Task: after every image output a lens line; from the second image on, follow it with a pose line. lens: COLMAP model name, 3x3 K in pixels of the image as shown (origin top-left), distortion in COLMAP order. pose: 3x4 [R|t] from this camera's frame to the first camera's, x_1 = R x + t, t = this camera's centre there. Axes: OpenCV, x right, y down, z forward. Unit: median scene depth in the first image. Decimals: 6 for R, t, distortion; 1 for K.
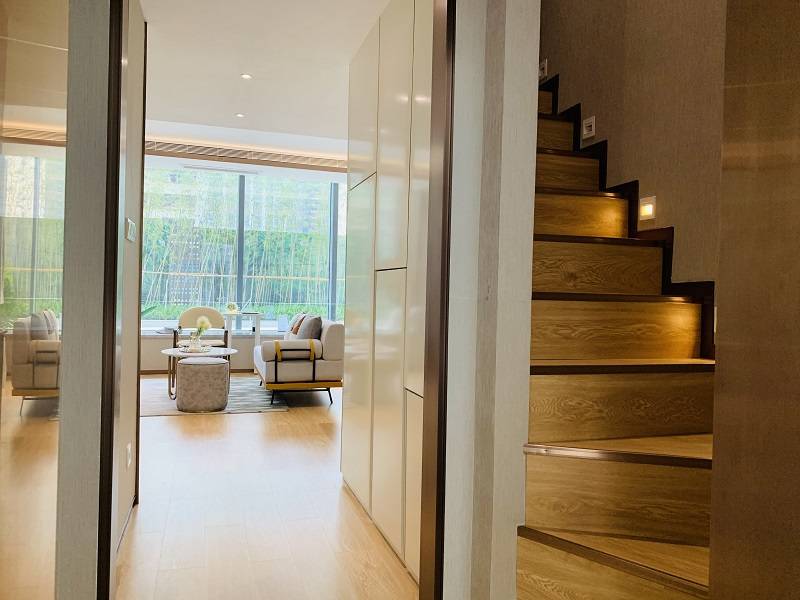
lens RADIAL K [[615.1, 0, 401.2], [0, 615.1, 298.3], [0, 0, 1]] dist [0.003312, -0.000040]
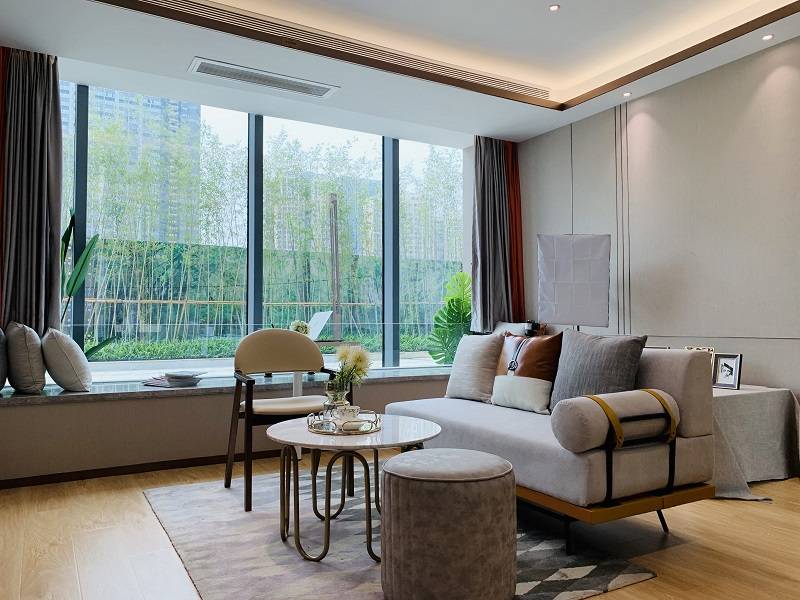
lens RADIAL K [[615.1, 0, 399.1], [0, 615.1, 300.0], [0, 0, 1]] dist [0.003312, -0.000040]
pose [[0.977237, -0.019056, 0.211293, -0.302228], [0.029406, 0.998511, -0.045951, 0.015256], [-0.210102, 0.051118, 0.976342, 0.463517]]
